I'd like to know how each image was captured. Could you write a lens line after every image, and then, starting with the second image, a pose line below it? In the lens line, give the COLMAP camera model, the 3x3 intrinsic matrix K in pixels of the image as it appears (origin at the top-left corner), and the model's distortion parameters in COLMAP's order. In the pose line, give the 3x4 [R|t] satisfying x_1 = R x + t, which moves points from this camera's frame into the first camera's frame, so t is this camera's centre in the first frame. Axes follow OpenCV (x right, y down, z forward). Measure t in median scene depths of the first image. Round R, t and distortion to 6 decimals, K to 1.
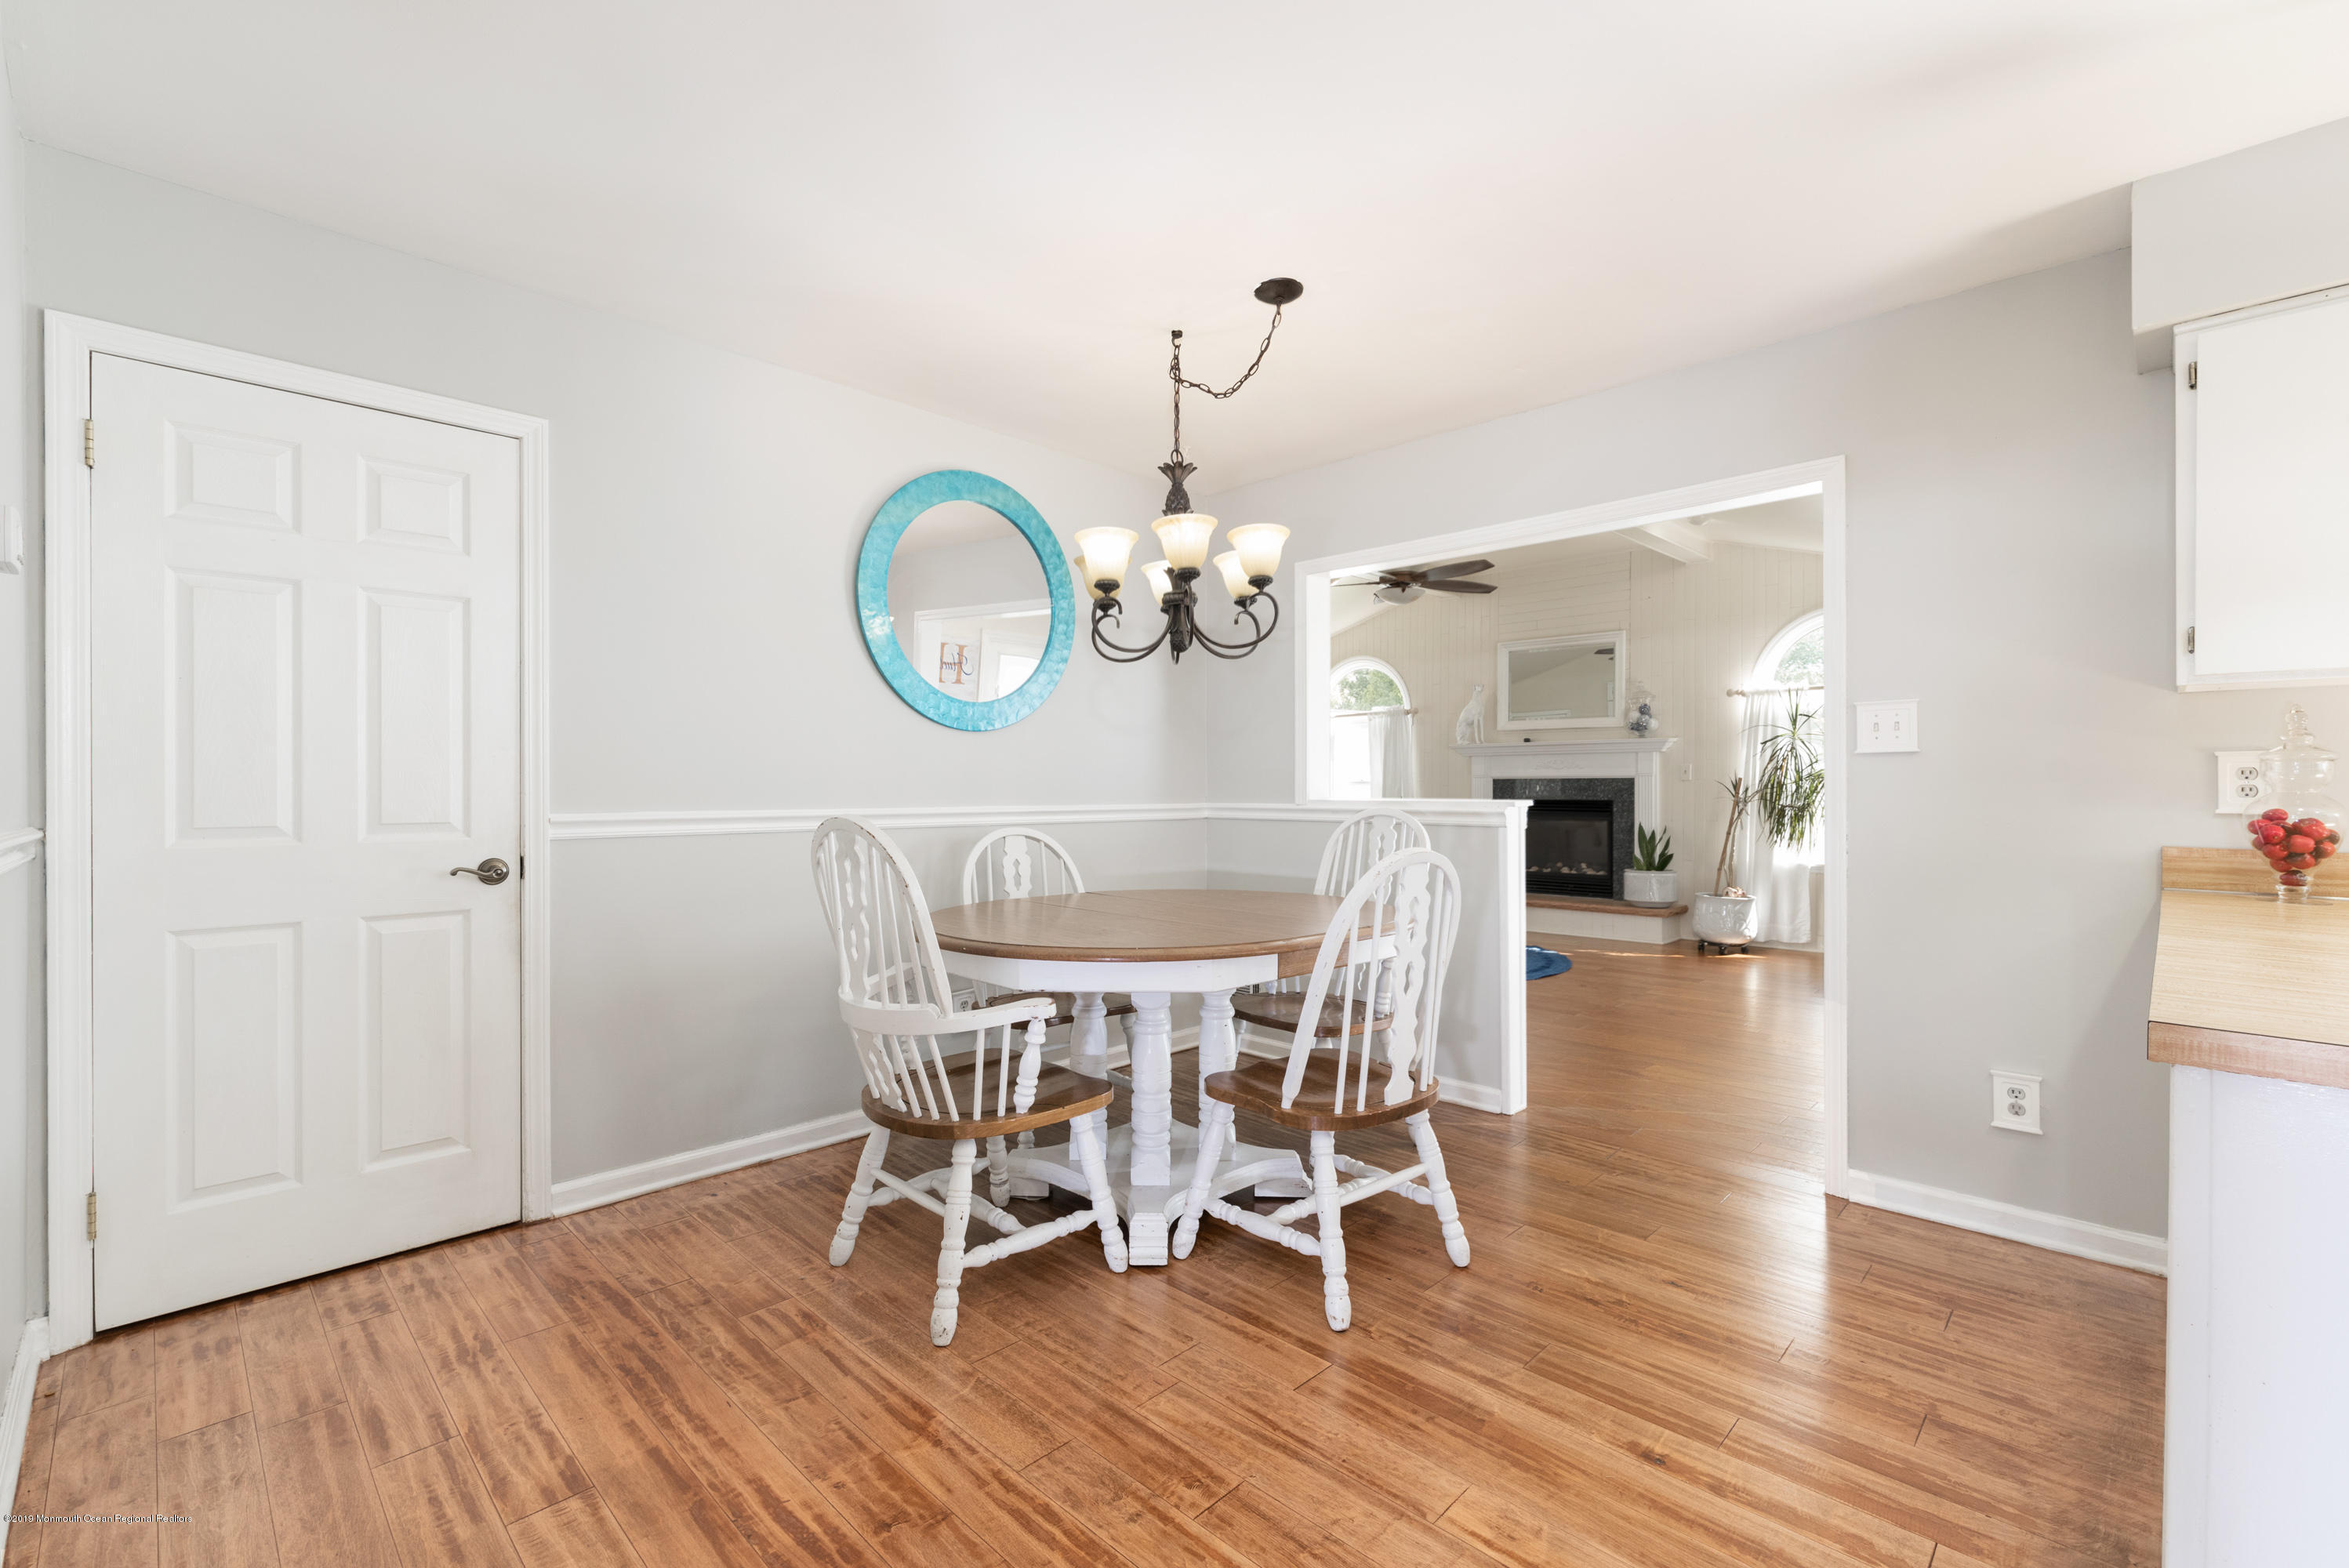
lens RADIAL K [[1009.7, 0, 1169.1], [0, 1009.7, 790.4], [0, 0, 1]] dist [0.000427, -0.000389]
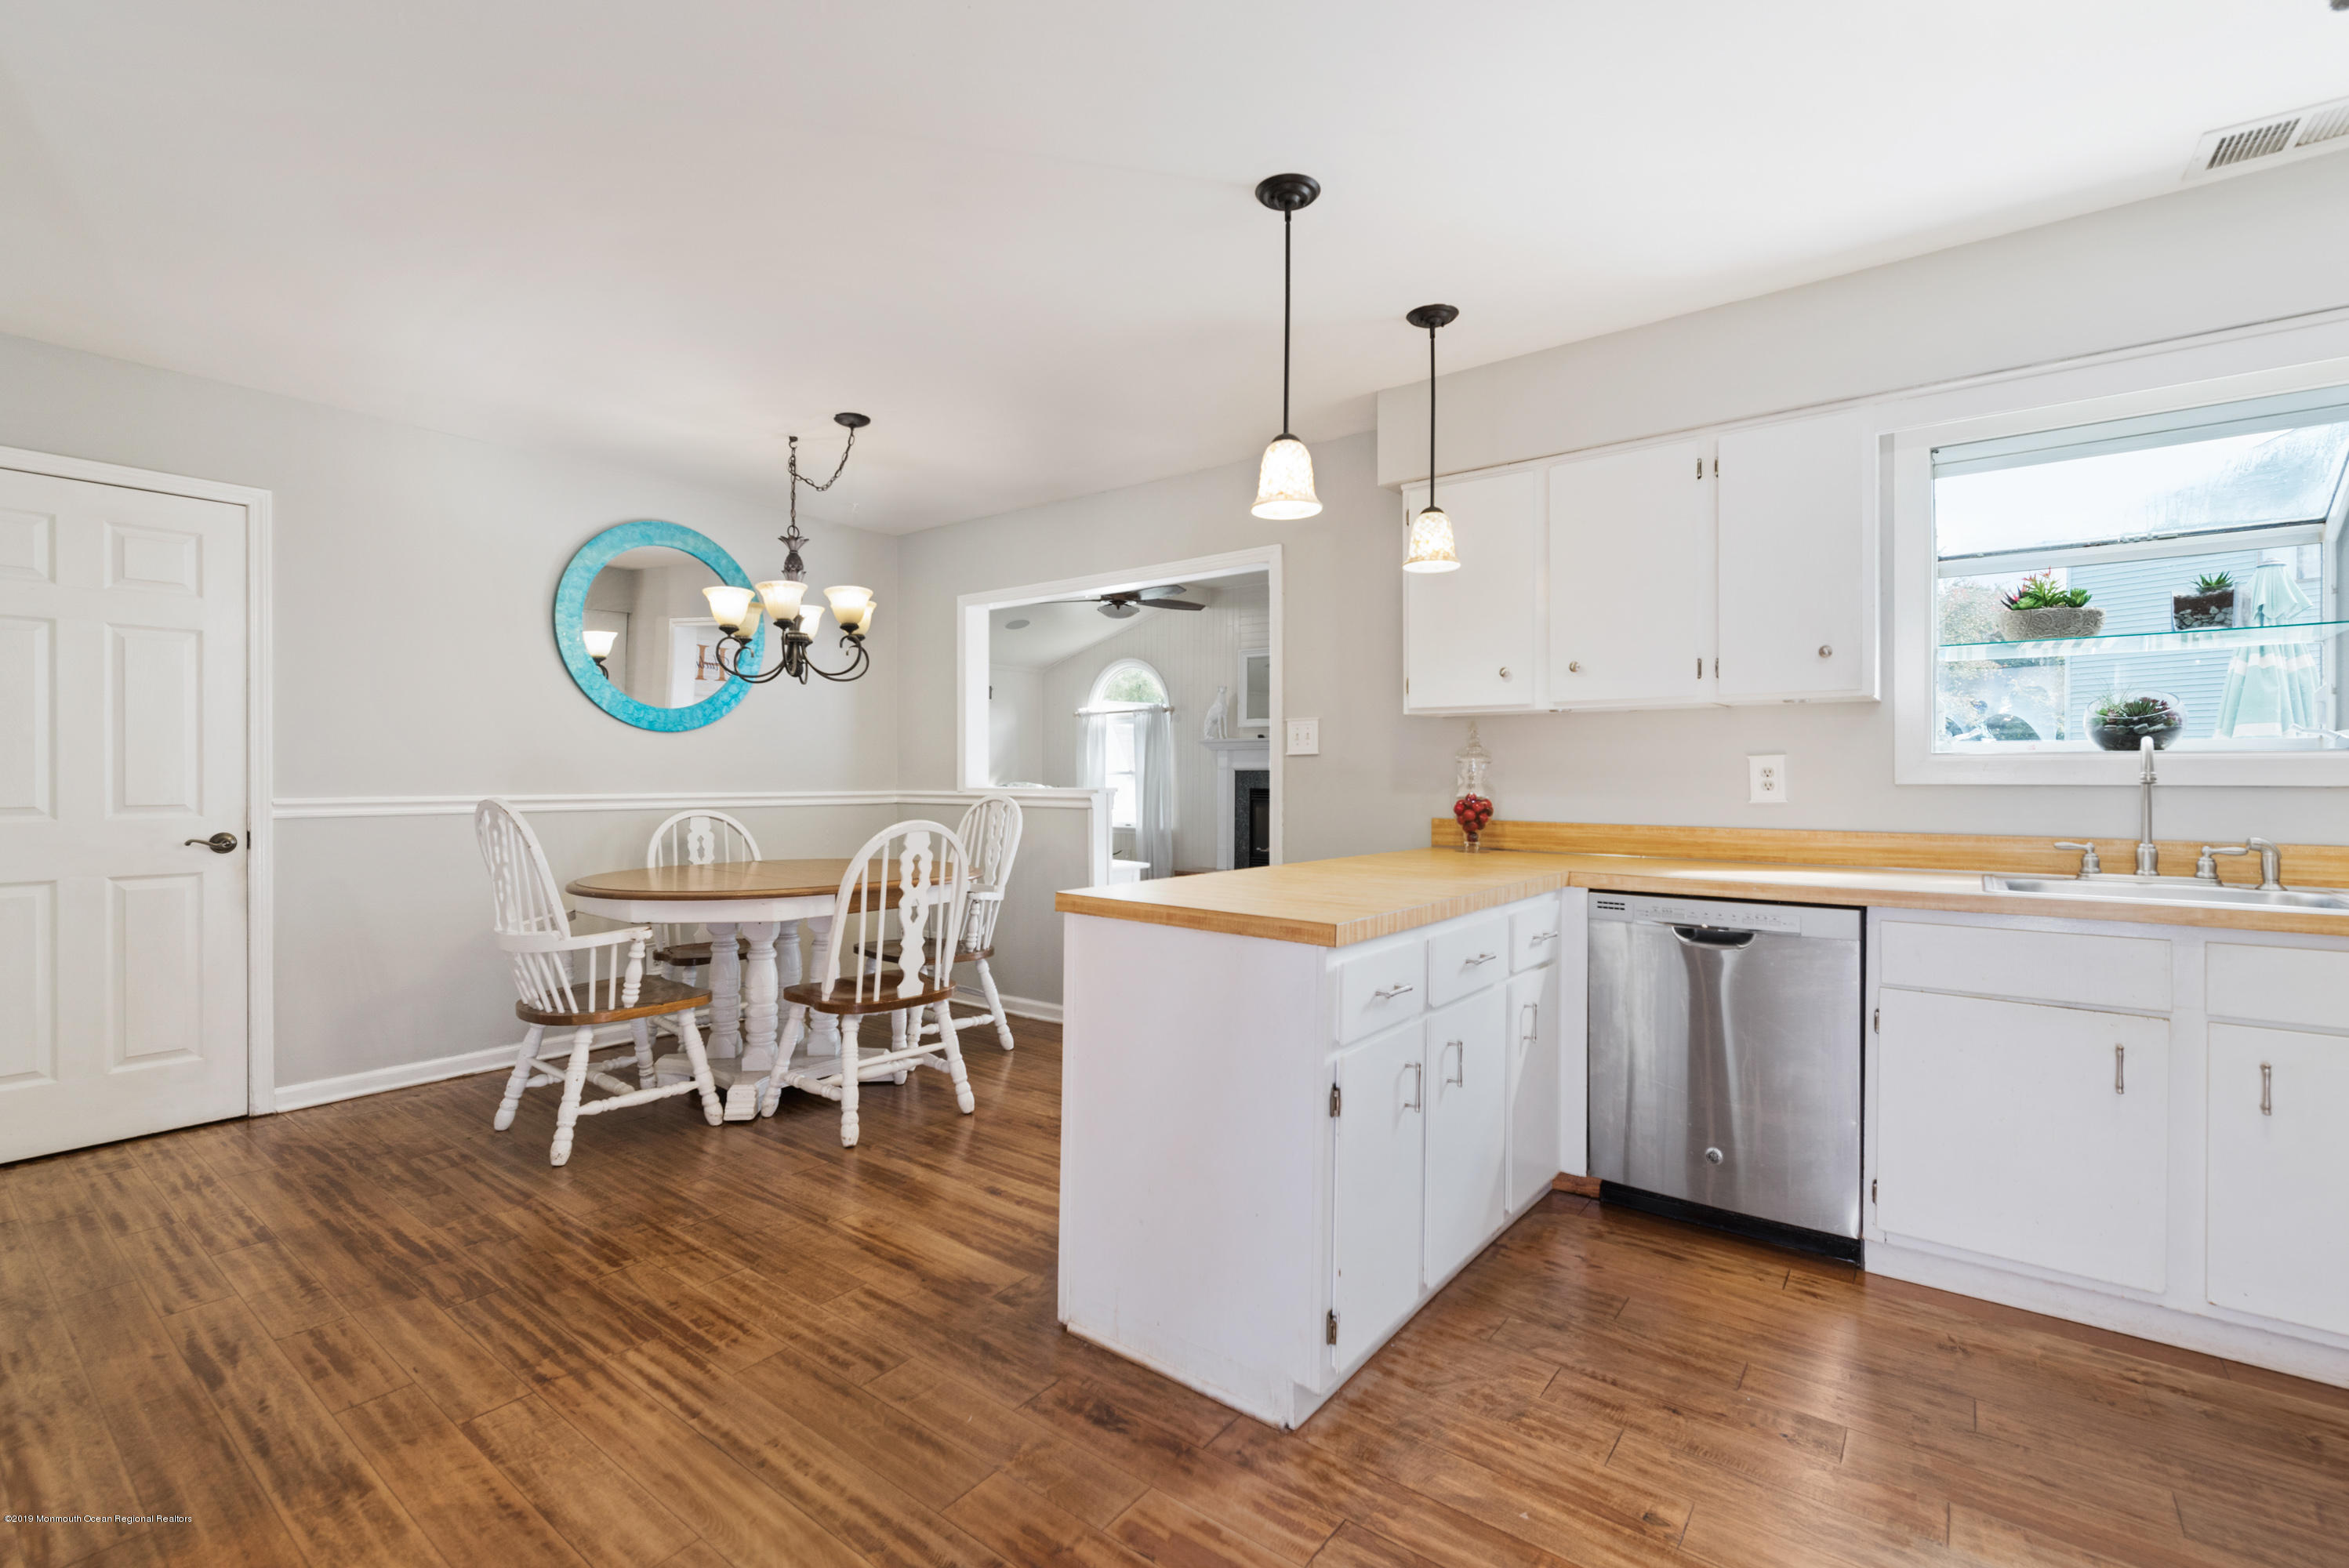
lens RADIAL K [[1030.7, 0, 1168.2], [0, 1030.7, 782.5], [0, 0, 1]] dist [0.002610, -0.000186]
pose [[0.992923, 0.000804, 0.118758, 0.404909], [-0.001110, 0.999996, 0.002511, -0.001438], [-0.118756, -0.002625, 0.992920, -0.492403]]
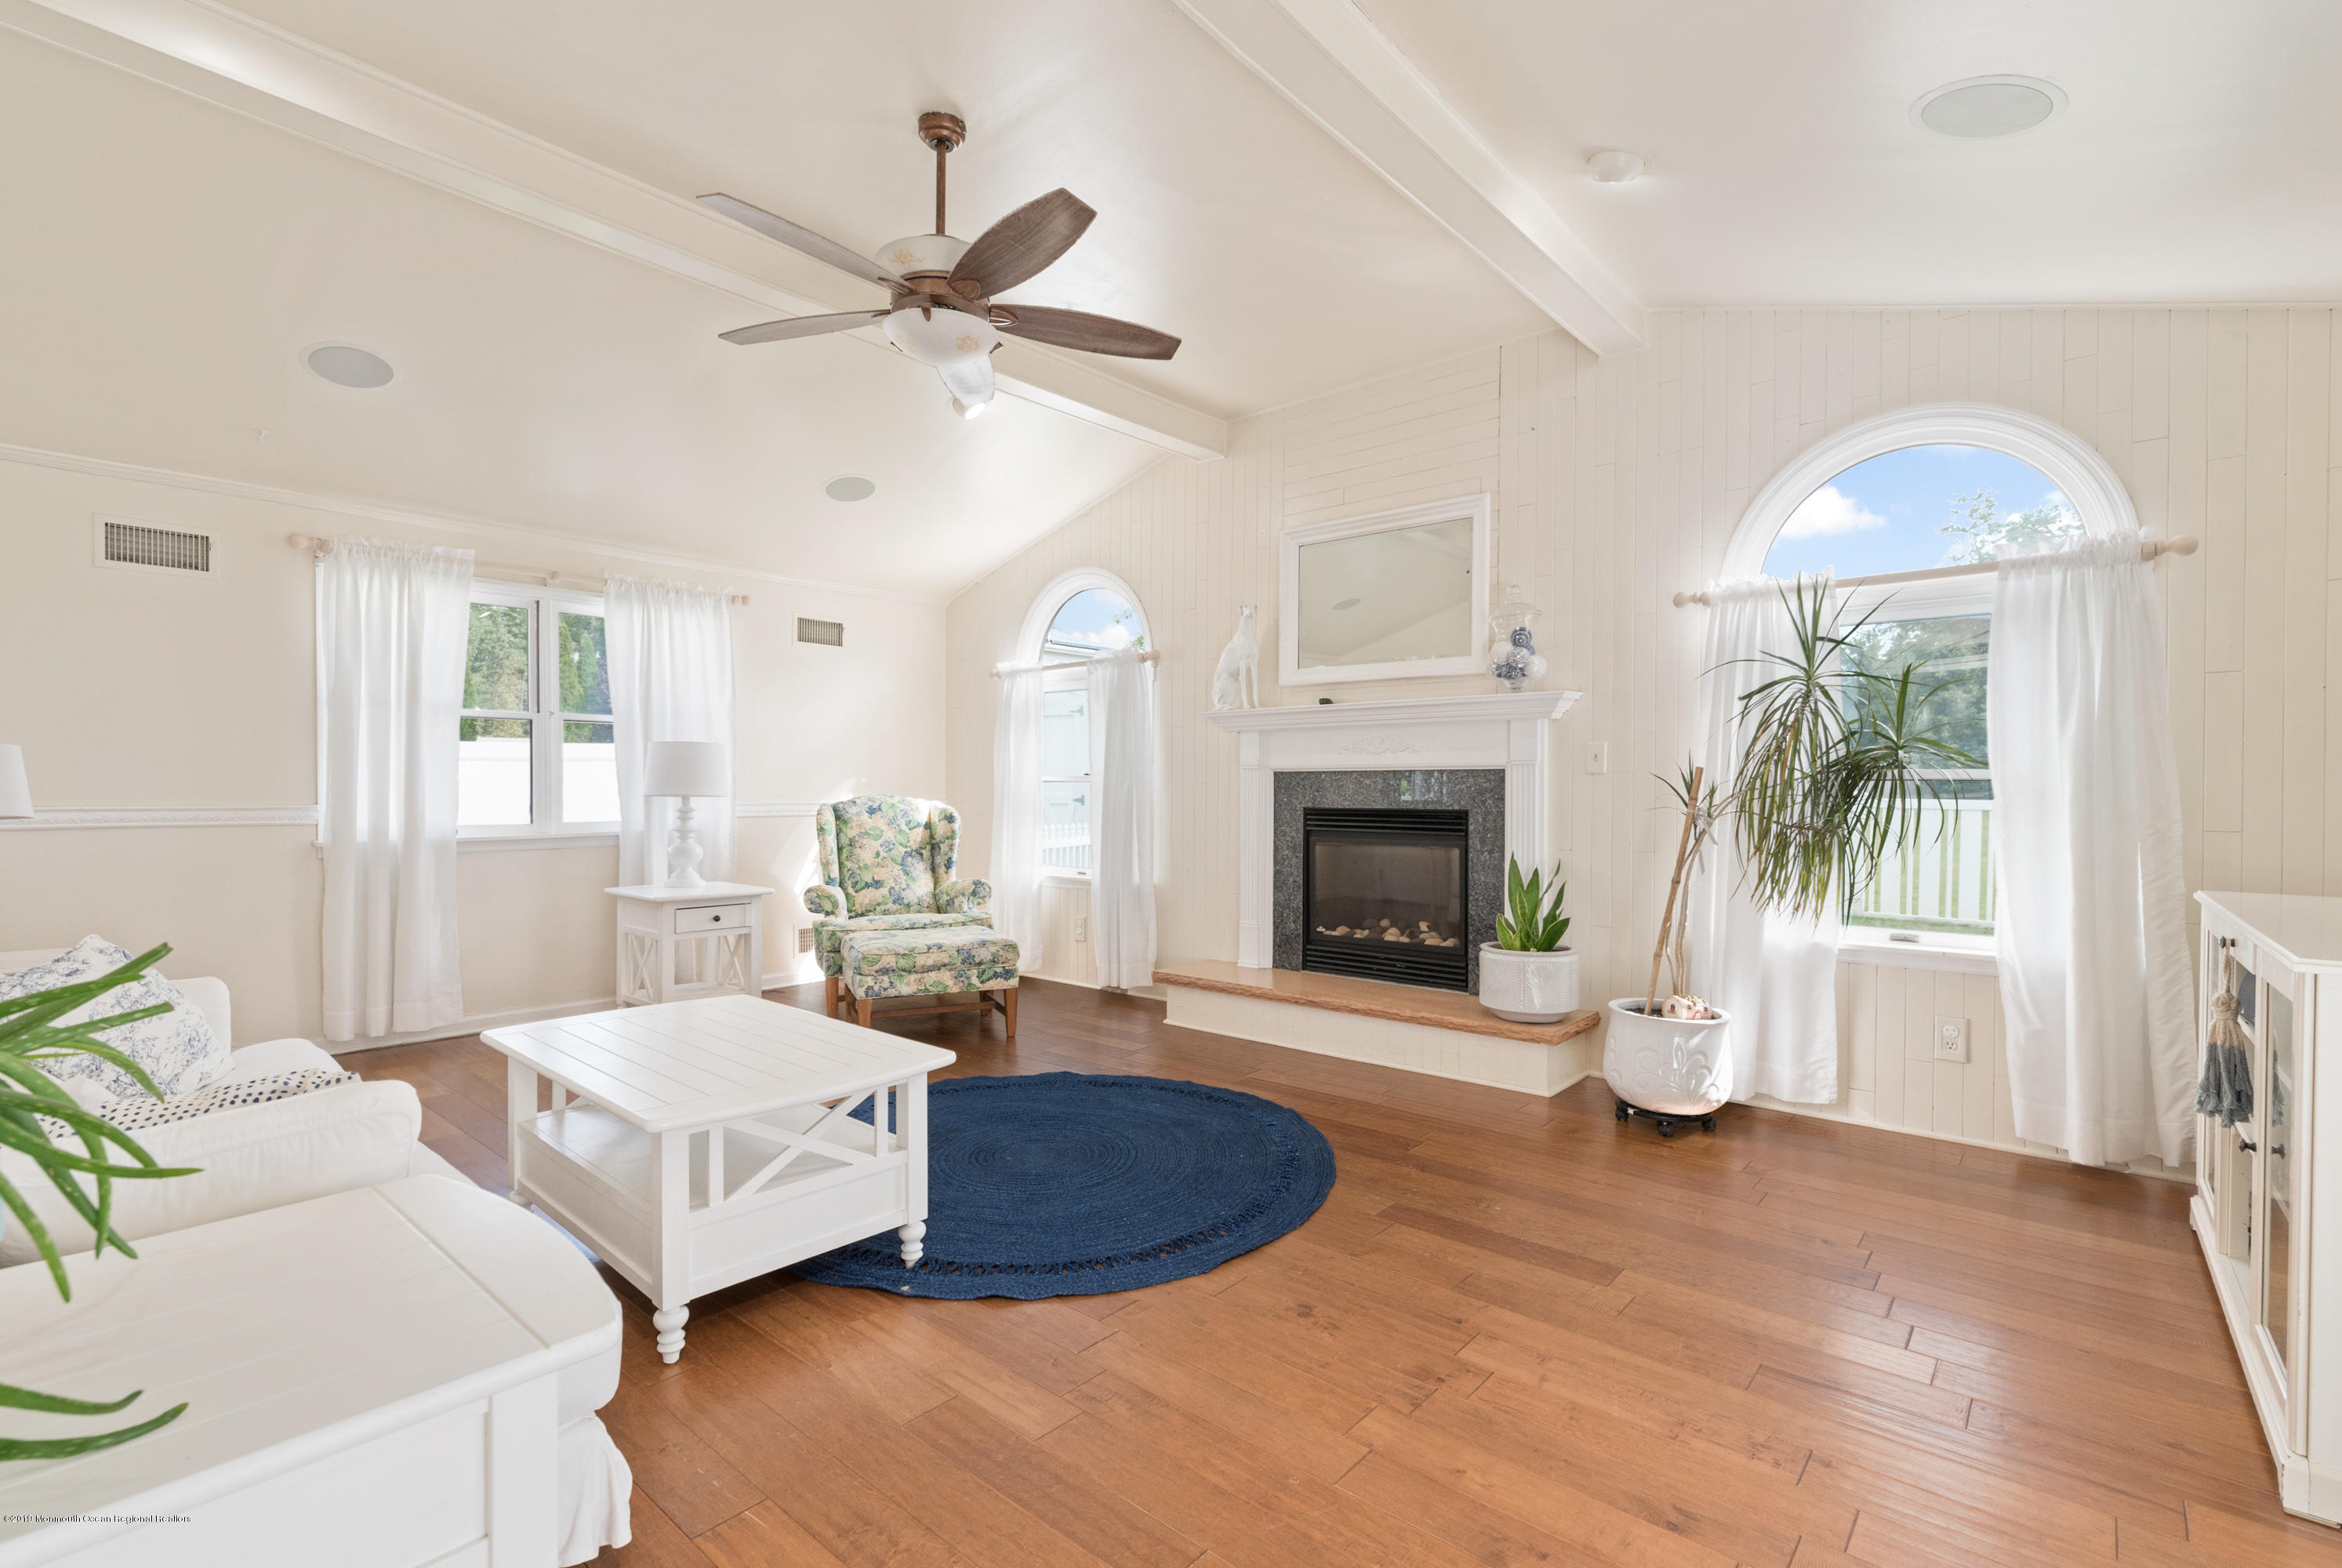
lens RADIAL K [[1053.6, 0, 1171.8], [0, 1053.6, 793.6], [0, 0, 1]] dist [-0.001468, -0.000206]
pose [[0.998225, 0.002652, 0.059494, 0.840007], [-0.002845, 0.999991, 0.003162, -0.001931], [-0.059485, -0.003325, 0.998224, 1.517967]]
